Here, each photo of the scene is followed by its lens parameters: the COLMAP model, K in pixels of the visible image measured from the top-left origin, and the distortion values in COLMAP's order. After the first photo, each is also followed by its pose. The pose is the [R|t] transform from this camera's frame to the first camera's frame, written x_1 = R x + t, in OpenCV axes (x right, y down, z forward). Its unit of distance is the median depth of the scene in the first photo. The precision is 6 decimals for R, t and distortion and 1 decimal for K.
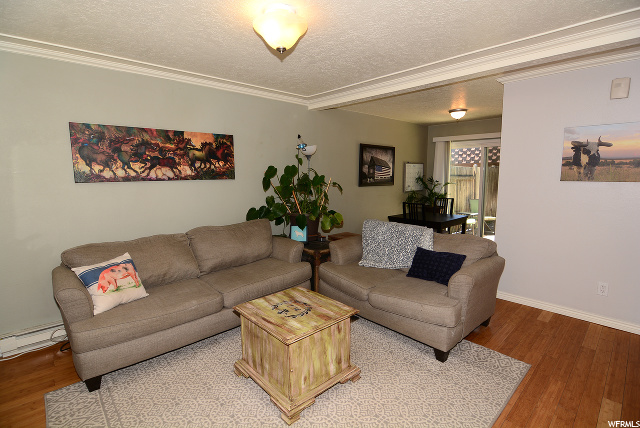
lens RADIAL K [[311.4, 0, 317.5], [0, 311.4, 214.3], [0, 0, 1]] dist [-0.012909, -0.000640]
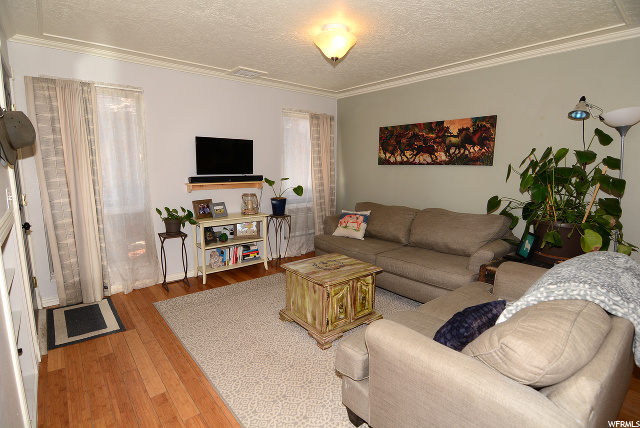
lens RADIAL K [[311.4, 0, 317.5], [0, 311.4, 214.3], [0, 0, 1]] dist [-0.012909, -0.000640]
pose [[-0.039232, 0.166615, -0.985241, 0.757973], [-0.136815, 0.975819, 0.170470, -0.070659], [0.989819, 0.141483, -0.015488, 0.636825]]
